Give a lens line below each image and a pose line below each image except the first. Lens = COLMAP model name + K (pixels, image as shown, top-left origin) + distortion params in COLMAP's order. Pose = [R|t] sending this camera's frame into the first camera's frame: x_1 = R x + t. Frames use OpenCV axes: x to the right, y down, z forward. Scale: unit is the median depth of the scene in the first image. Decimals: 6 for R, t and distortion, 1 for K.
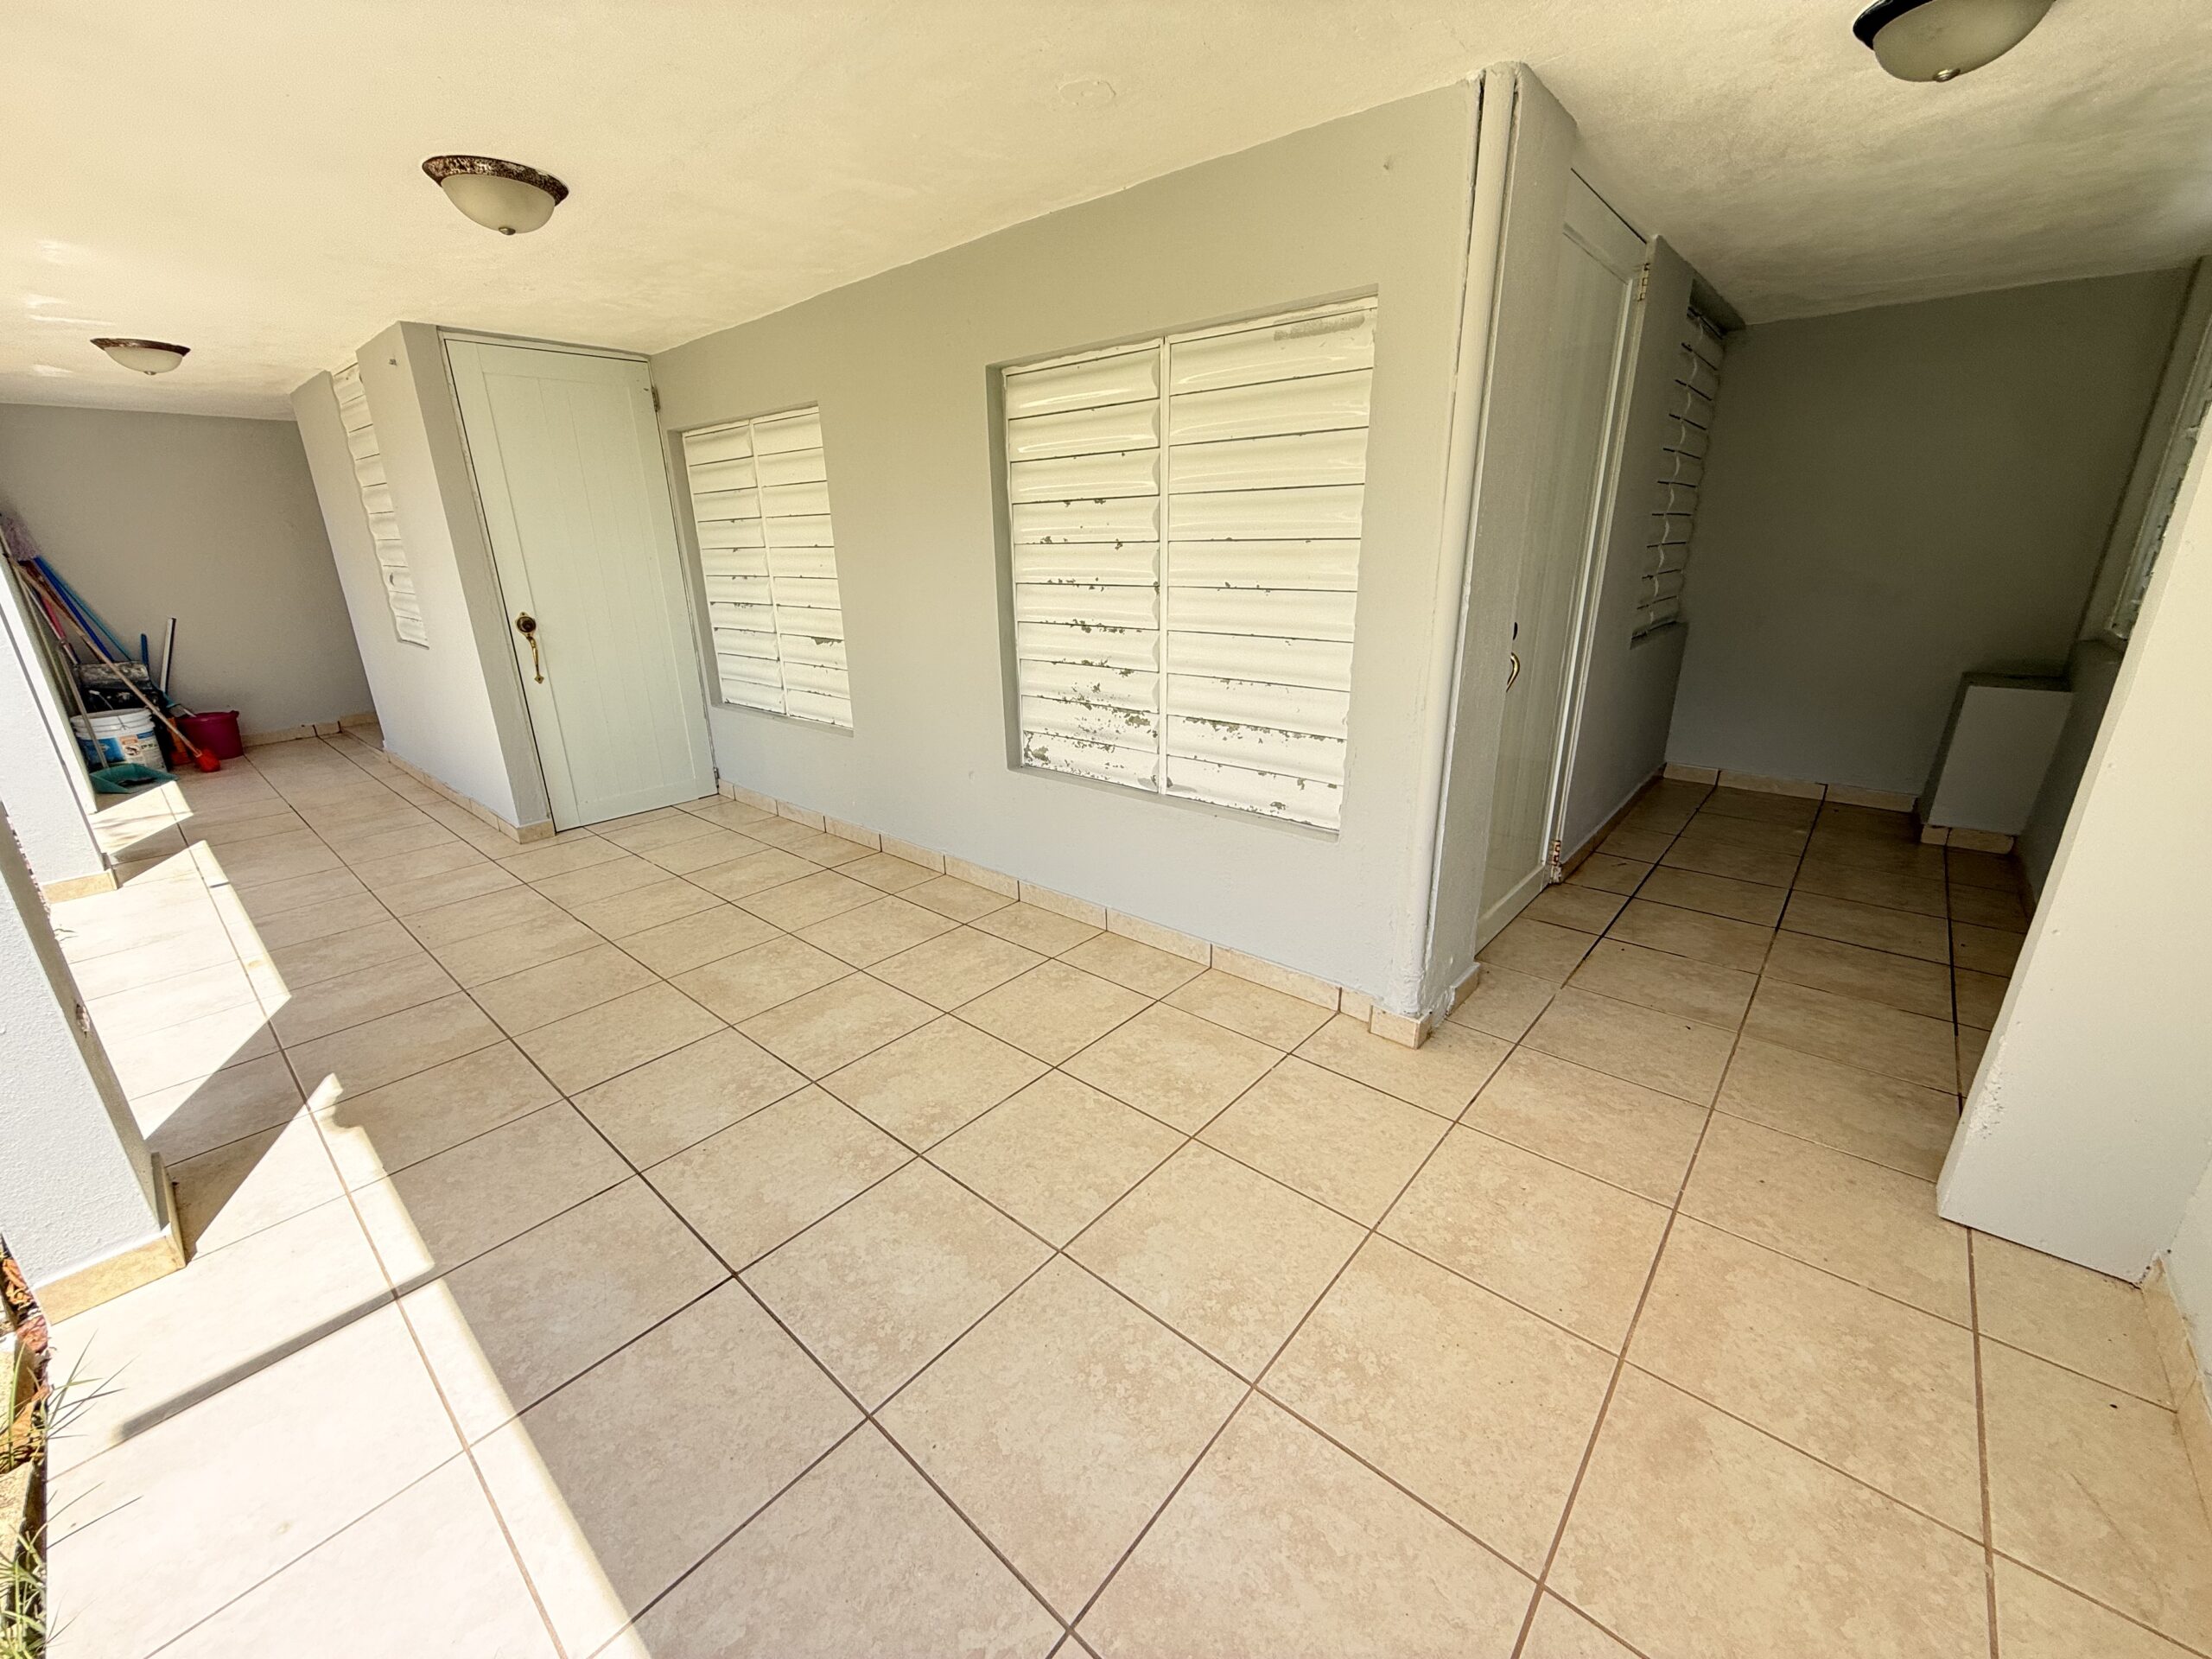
lens RADIAL K [[883.8, 0, 1097.3], [0, 883.8, 828.0], [0, 0, 1]] dist [0.010713, -0.000255]
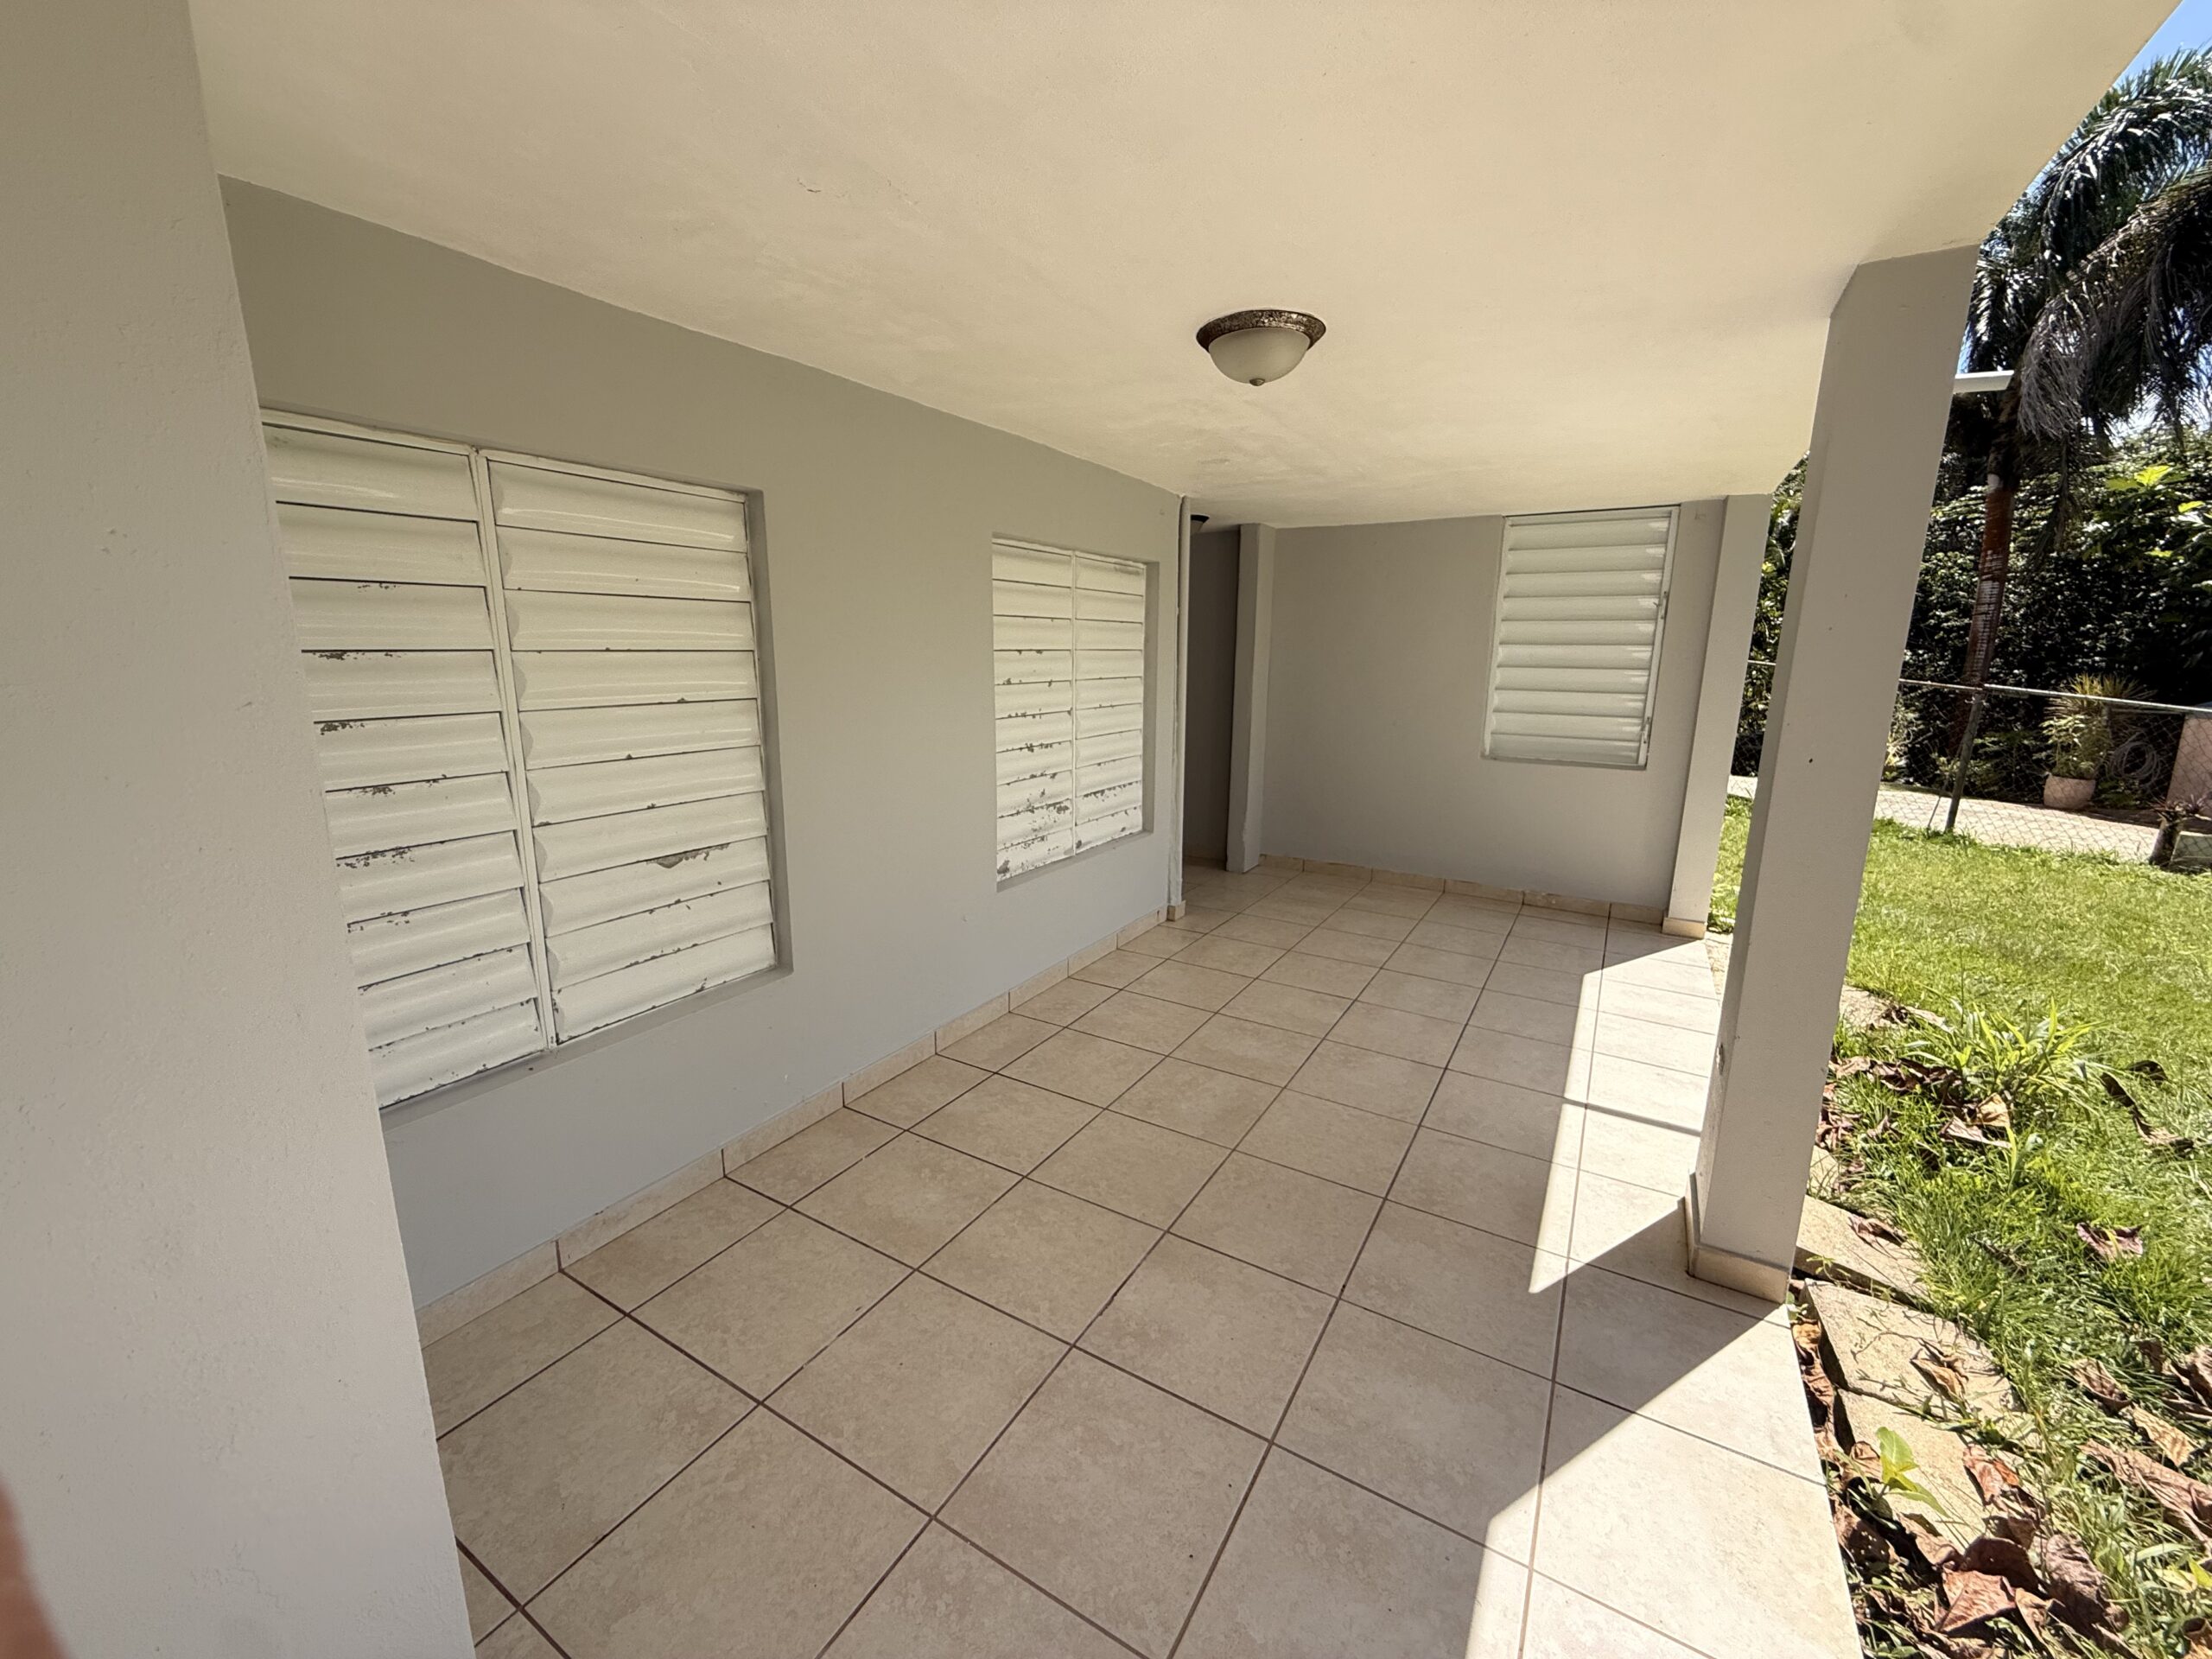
lens RADIAL K [[883.8, 0, 1098.3], [0, 883.8, 831.0], [0, 0, 1]] dist [0.010713, -0.000255]
pose [[-0.184995, -0.183026, 0.965546, -1.275210], [0.304935, 0.923319, 0.233445, -0.388117], [-0.934233, 0.337615, -0.114998, 1.114515]]
